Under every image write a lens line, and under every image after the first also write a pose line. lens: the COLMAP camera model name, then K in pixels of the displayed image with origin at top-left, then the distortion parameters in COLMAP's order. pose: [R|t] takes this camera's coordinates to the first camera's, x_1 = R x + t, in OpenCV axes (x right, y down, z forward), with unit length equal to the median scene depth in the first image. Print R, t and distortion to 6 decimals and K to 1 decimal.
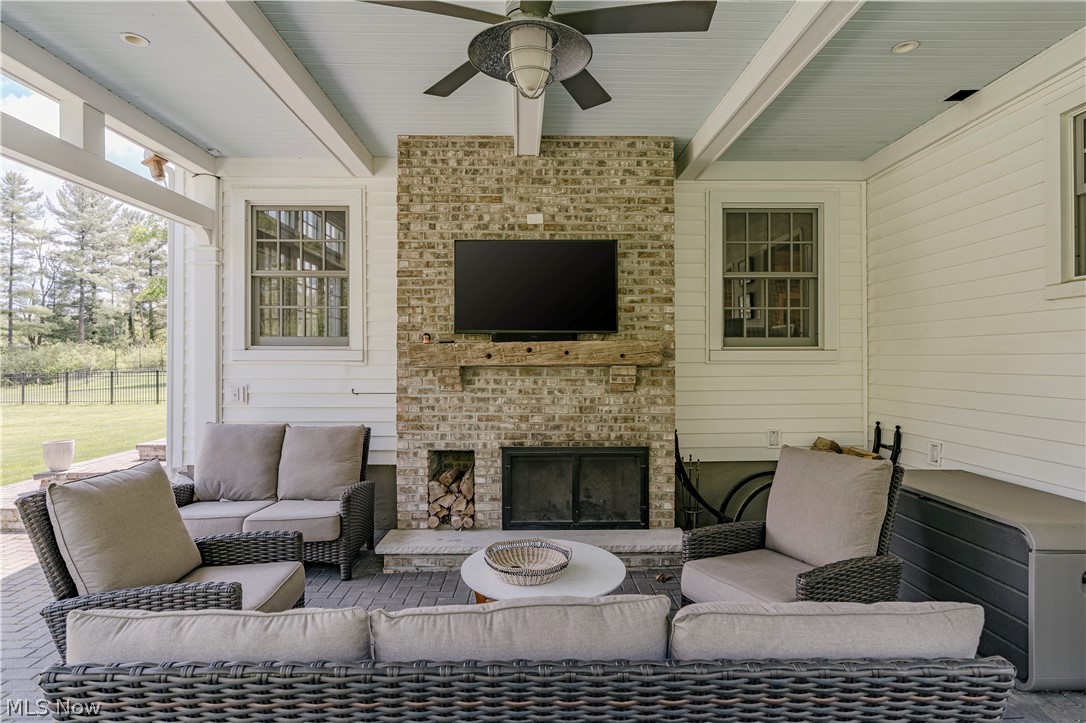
lens RADIAL K [[574.1, 0, 540.6], [0, 574.1, 354.3], [0, 0, 1]] dist [-0.014021, -0.000152]
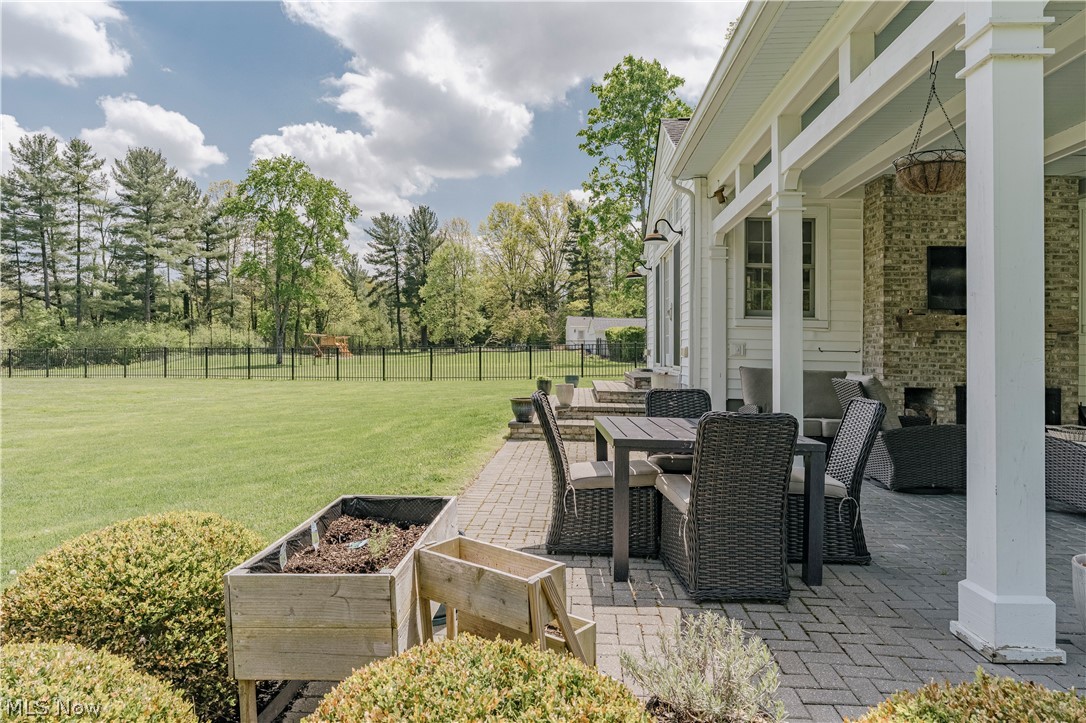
lens RADIAL K [[677.4, 0, 535.9], [0, 677.4, 341.2], [0, 0, 1]] dist [-0.008381, -0.000419]
pose [[0.996698, 0.020025, -0.078685, -0.997291], [-0.020602, 0.999766, -0.006536, 0.077814], [0.078536, 0.008135, 0.996878, -0.804366]]
